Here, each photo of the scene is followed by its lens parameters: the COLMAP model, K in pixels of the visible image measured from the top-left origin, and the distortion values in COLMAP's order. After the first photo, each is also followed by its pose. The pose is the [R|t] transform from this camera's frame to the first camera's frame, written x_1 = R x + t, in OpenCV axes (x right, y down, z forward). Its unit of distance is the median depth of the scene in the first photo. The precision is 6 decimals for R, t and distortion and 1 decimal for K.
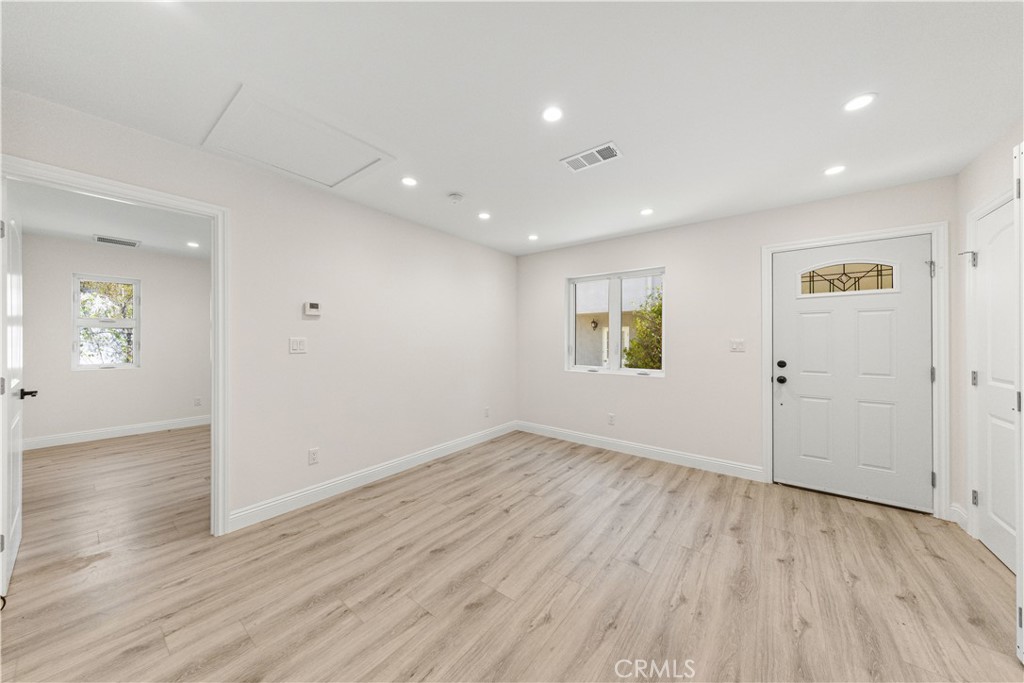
lens RADIAL K [[343.8, 0, 507.8], [0, 343.8, 338.1], [0, 0, 1]] dist [-0.001171, -0.000433]
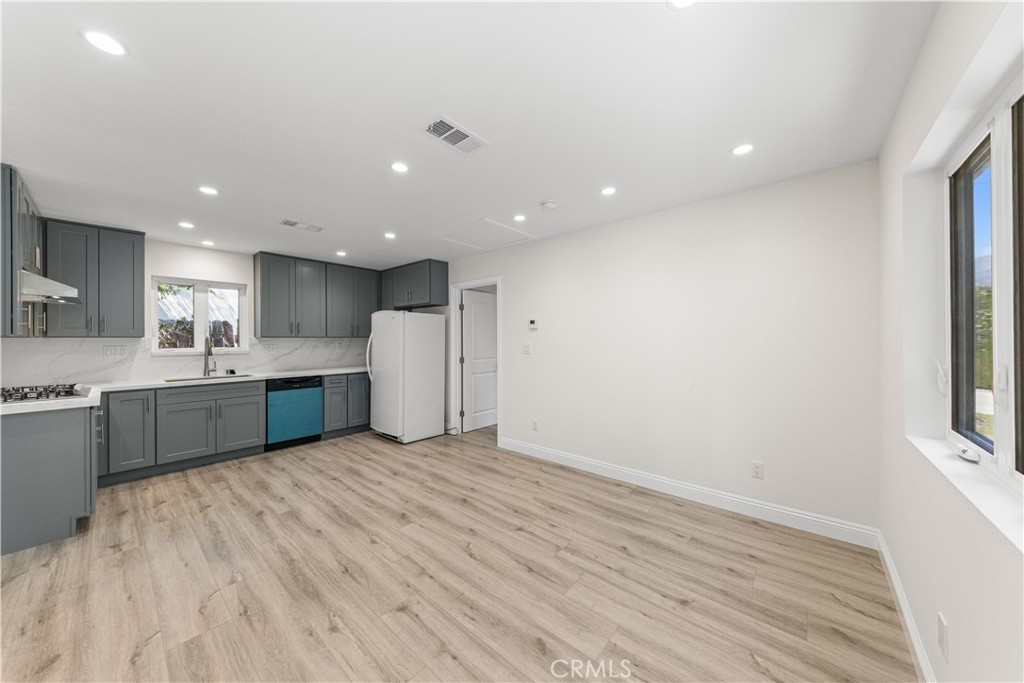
lens RADIAL K [[343.8, 0, 507.8], [0, 343.8, 338.1], [0, 0, 1]] dist [-0.001171, -0.000433]
pose [[-0.046712, 0.003168, -0.998903, 0.933804], [-0.001024, 0.999994, 0.003219, -0.030742], [0.998908, 0.001173, -0.046708, 0.992933]]
